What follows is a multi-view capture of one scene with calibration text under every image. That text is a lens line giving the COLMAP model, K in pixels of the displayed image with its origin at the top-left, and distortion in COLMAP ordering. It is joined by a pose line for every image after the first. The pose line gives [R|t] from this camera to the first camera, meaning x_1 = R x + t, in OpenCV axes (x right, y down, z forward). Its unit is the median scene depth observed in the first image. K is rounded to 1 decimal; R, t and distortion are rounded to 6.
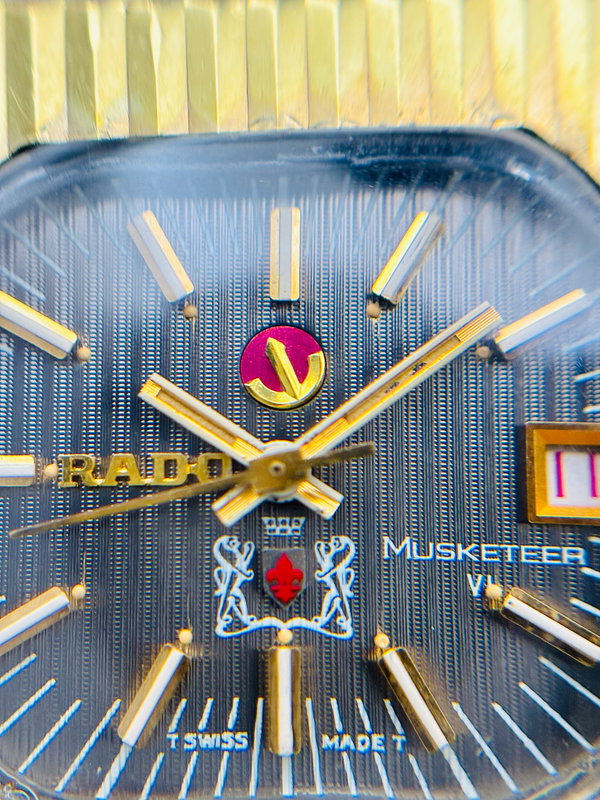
lens RADIAL K [[1200.4, 0, 236.8], [0, 1200.4, 401.3], [0, 0, 1]] dist [0.412180, 0.031621]
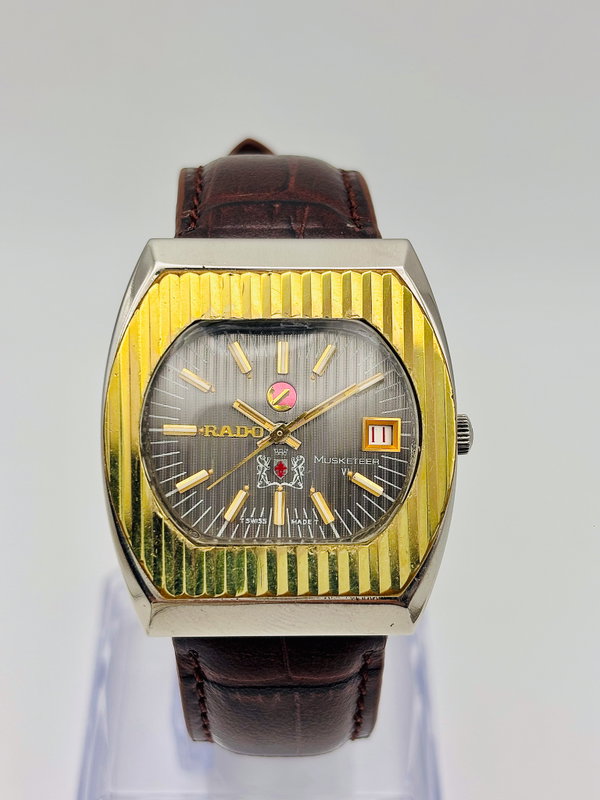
lens RADIAL K [[1269.7, 0, 300.0], [0, 1269.7, 400.0], [0, 0, 1]] dist [0.023631, 0.055342]
pose [[0.998412, 0.023554, 0.051168, -0.075409], [-0.025071, 0.999259, 0.029216, -0.113099], [-0.050442, -0.030452, 0.998263, -2.073017]]
